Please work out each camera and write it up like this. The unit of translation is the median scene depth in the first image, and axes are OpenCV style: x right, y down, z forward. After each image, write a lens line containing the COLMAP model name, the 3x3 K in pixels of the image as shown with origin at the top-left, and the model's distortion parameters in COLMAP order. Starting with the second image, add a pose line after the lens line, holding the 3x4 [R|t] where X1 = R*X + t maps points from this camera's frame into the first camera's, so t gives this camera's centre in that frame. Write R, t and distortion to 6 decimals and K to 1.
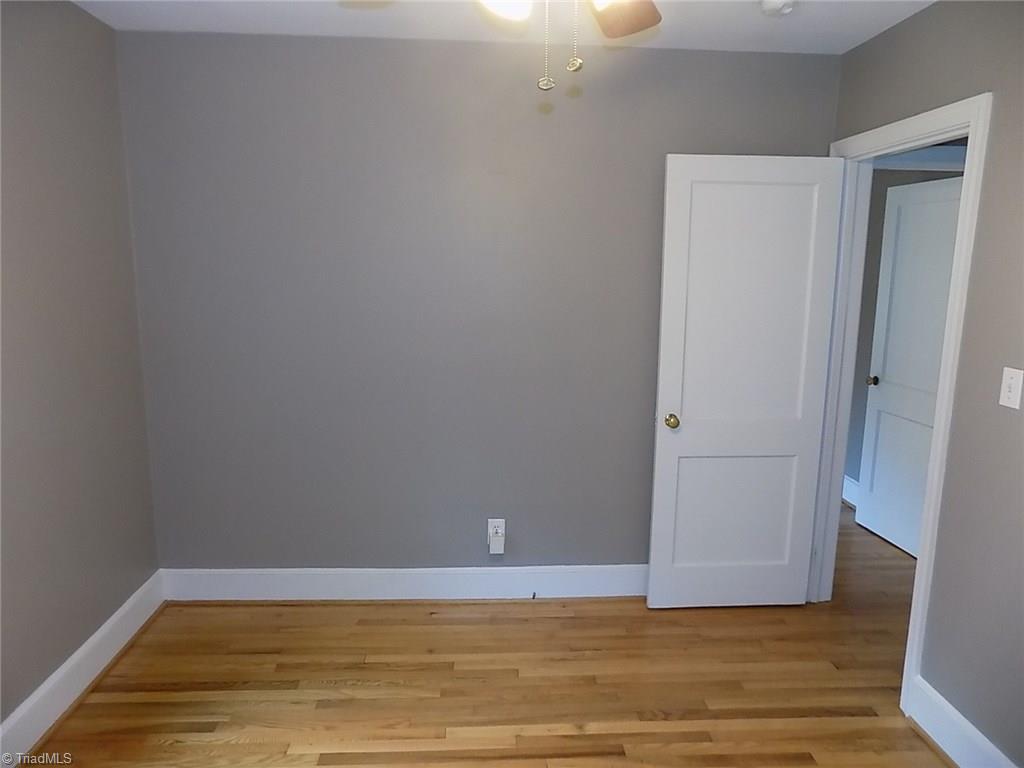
lens RADIAL K [[683.2, 0, 510.7], [0, 683.2, 380.4], [0, 0, 1]] dist [-0.081114, 0.072565]
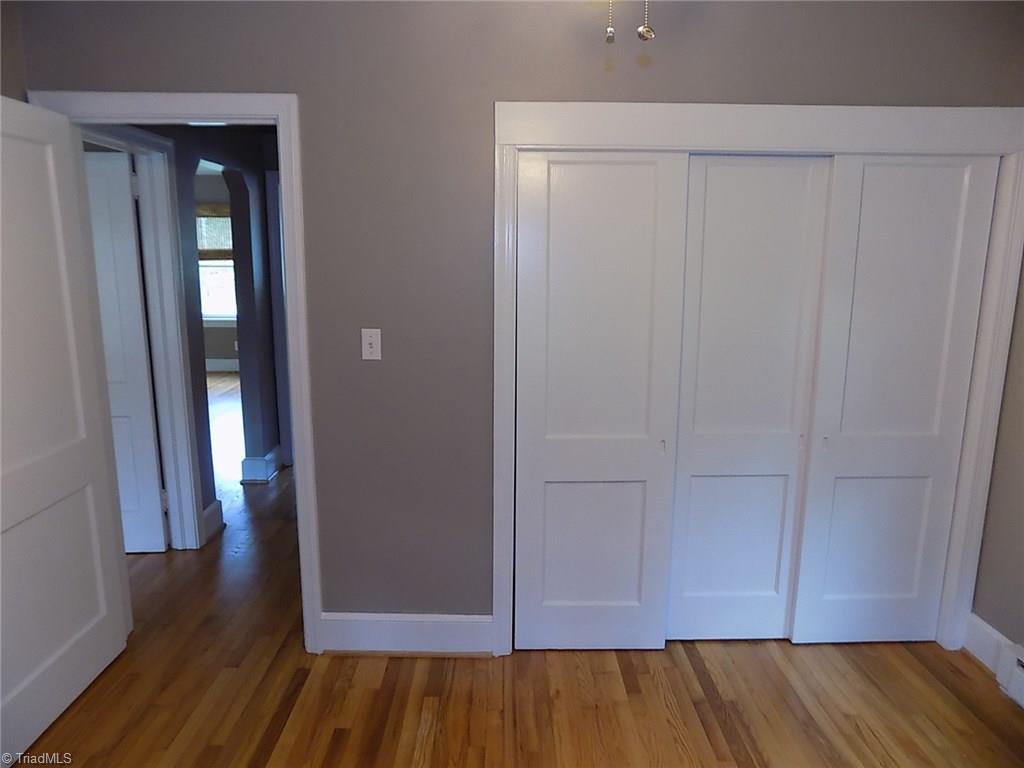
lens RADIAL K [[683.2, 0, 510.7], [0, 683.2, 380.4], [0, 0, 1]] dist [-0.081114, 0.072565]
pose [[0.043643, -0.196598, 0.979512, -0.386975], [0.166143, 0.968222, 0.186929, -0.091691], [-0.985135, 0.154581, 0.074920, 0.511483]]
